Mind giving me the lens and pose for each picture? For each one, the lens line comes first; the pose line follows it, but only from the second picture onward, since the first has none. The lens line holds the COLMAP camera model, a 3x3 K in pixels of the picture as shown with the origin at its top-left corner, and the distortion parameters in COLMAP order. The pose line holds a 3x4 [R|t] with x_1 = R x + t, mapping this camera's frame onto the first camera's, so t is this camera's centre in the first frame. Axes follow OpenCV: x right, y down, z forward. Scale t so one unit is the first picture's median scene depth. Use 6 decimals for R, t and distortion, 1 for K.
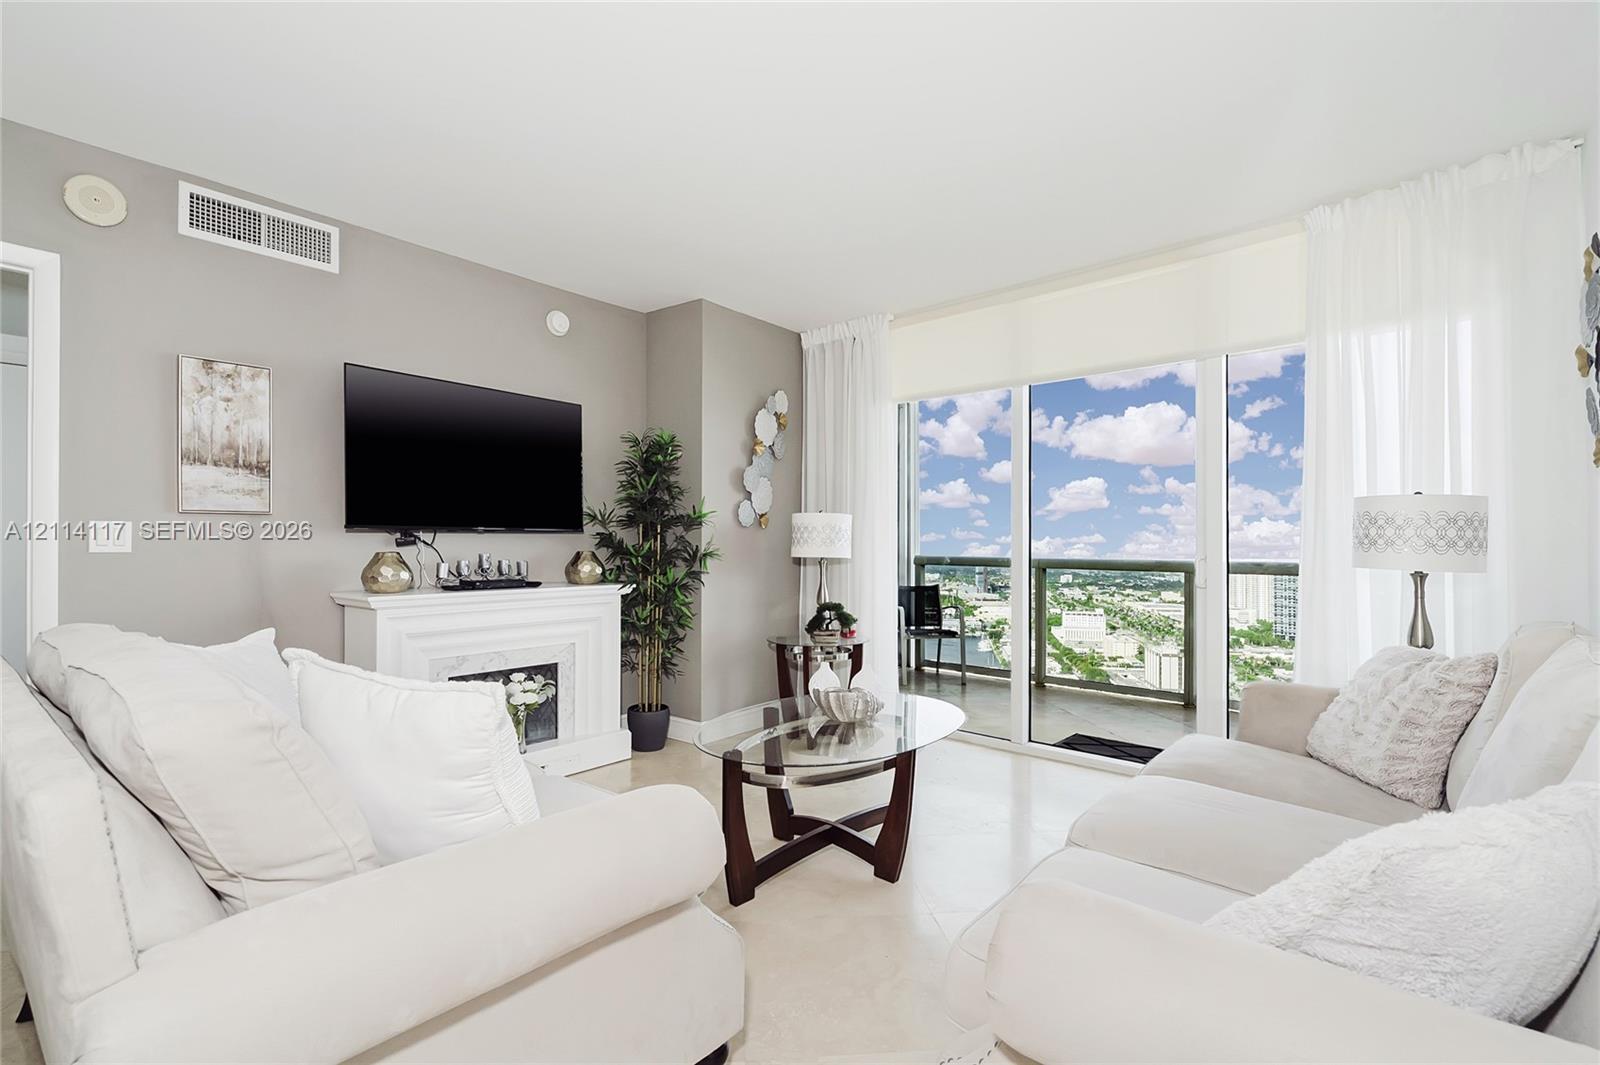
lens RADIAL K [[735.4, 0, 784.6], [0, 735.4, 535.9], [0, 0, 1]] dist [0.001233, 0.000353]
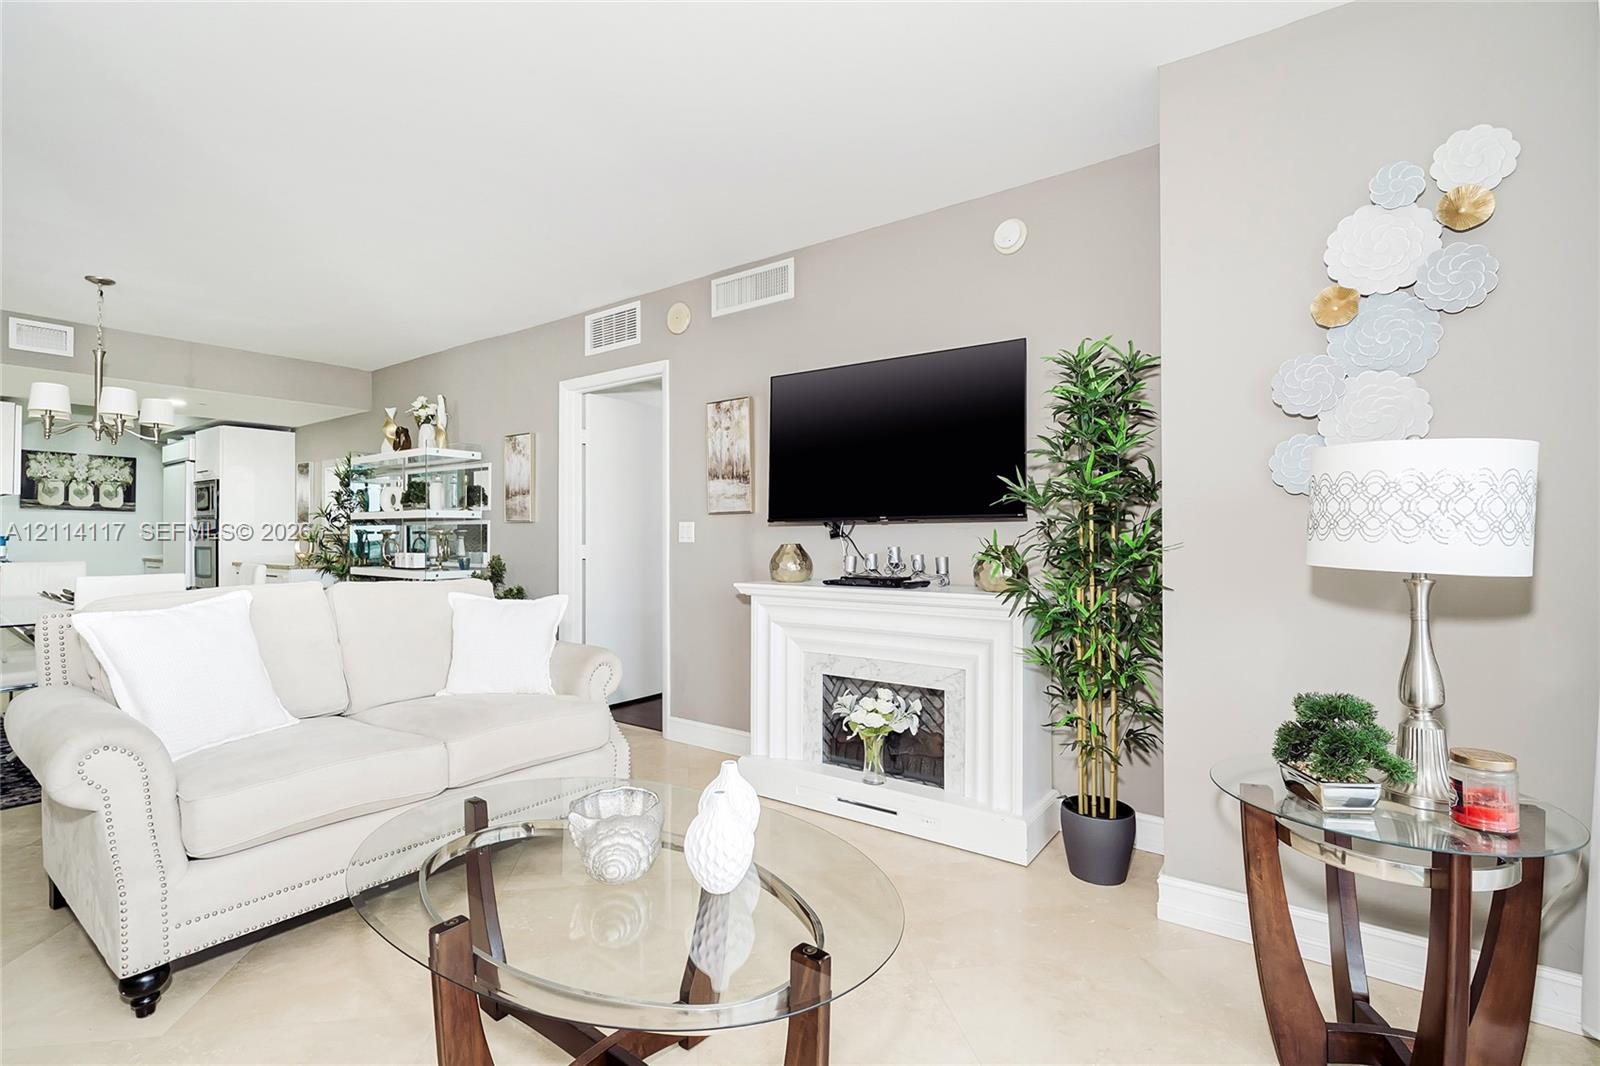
lens RADIAL K [[735.4, 0, 777.8], [0, 735.4, 531.1], [0, 0, 1]] dist [0.001233, 0.000353]
pose [[0.046041, -0.007939, -0.998908, 0.565563], [0.013738, 0.999879, -0.007313, 0.012180], [0.998845, -0.013386, 0.046144, 1.002500]]
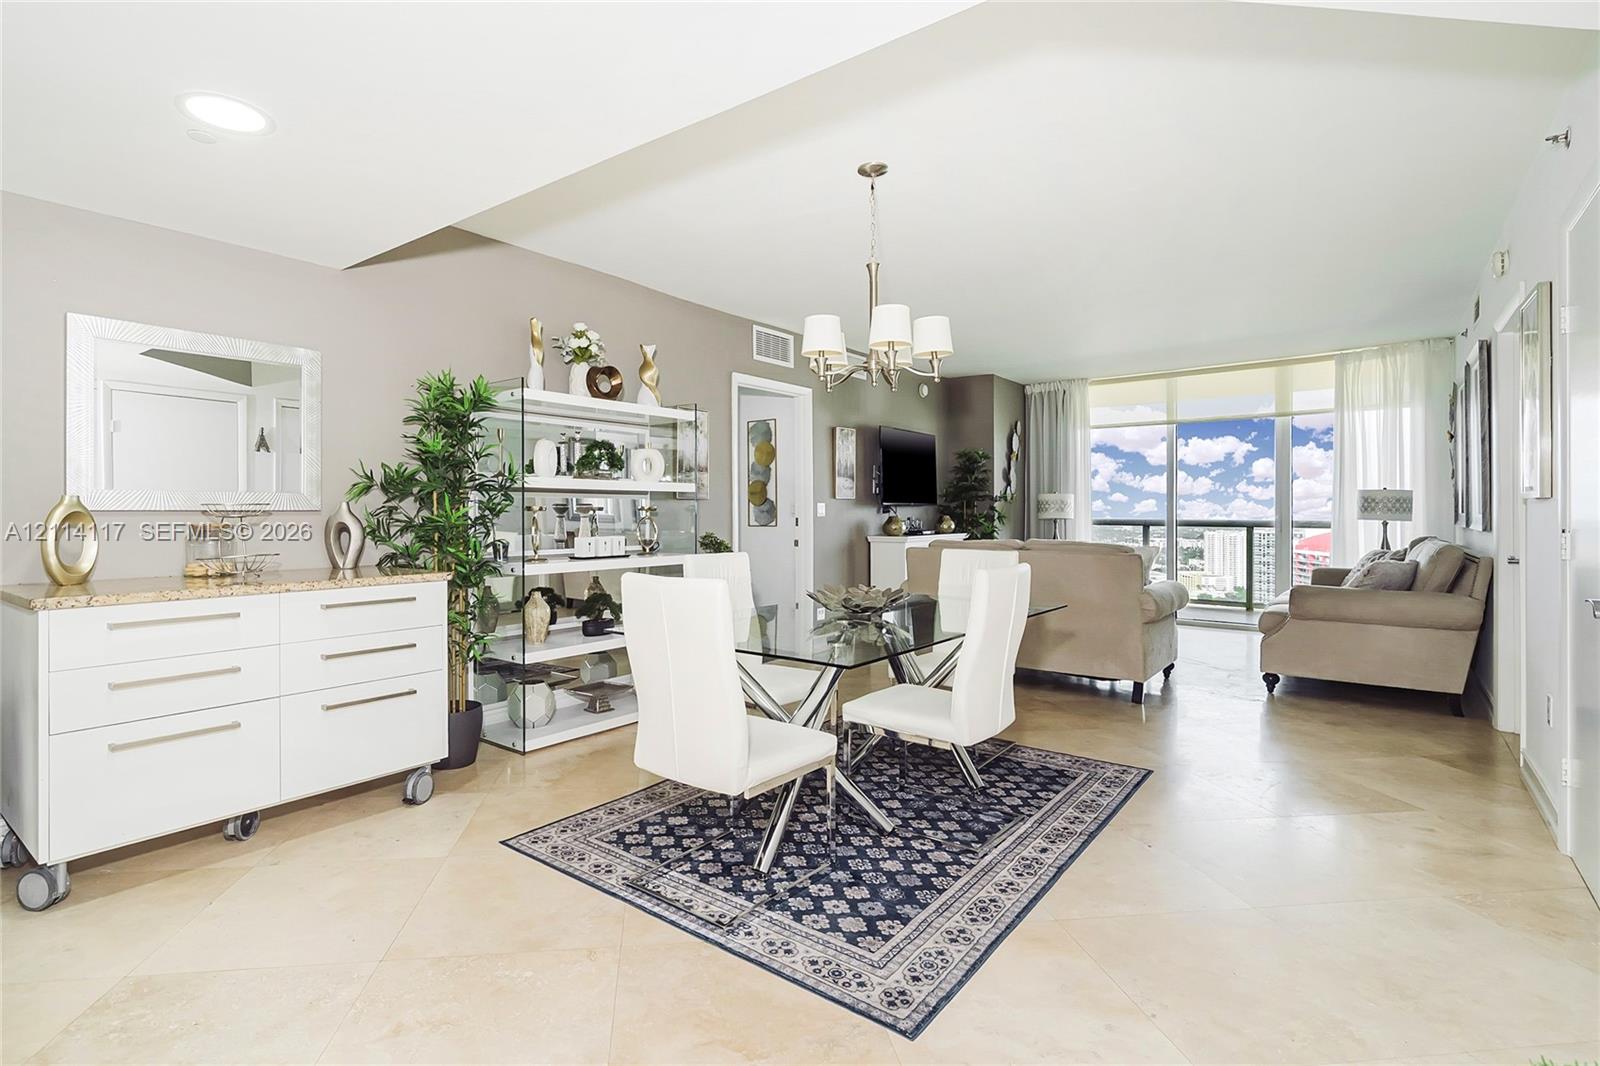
lens RADIAL K [[781.2, 0, 746.5], [0, 781.2, 518.8], [0, 0, 1]] dist [-0.002640, 0.001343]
pose [[0.999889, -0.006554, 0.013379, -1.055684], [0.006277, 0.999768, 0.020606, -0.019489], [-0.013511, -0.020519, 0.999698, -1.276435]]
